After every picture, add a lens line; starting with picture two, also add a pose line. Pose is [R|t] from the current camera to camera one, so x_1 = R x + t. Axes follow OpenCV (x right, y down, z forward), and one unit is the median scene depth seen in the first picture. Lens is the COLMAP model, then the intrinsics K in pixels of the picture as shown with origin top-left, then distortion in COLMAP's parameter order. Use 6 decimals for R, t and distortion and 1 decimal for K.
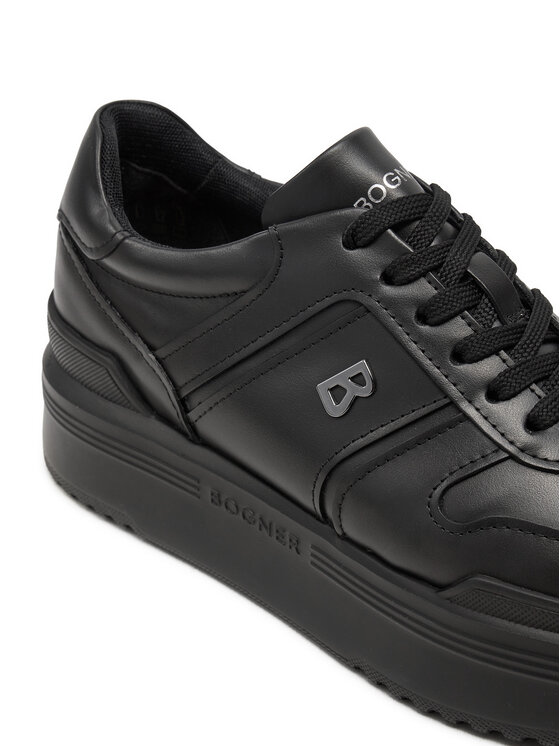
lens RADIAL K [[1588.5, 0, 279.9], [0, 1588.5, 372.8], [0, 0, 1]] dist [-0.033771, 0.000000]
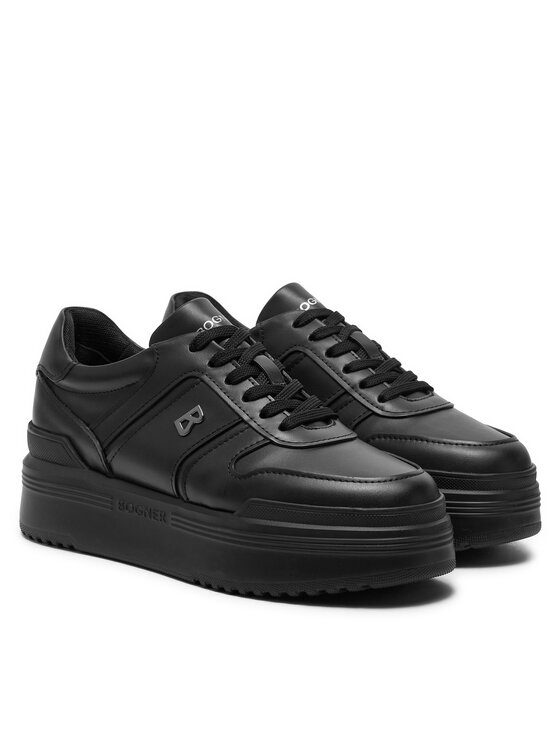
lens RADIAL K [[2196.9, 0, 280.0], [0, 2196.9, 373.1], [0, 0, 1]] dist [-0.042414, 0.000000]
pose [[0.999959, 0.003764, -0.008294, 0.169777], [-0.006394, 0.938612, -0.344915, 0.851934], [0.006487, 0.344954, 0.938597, -1.461147]]
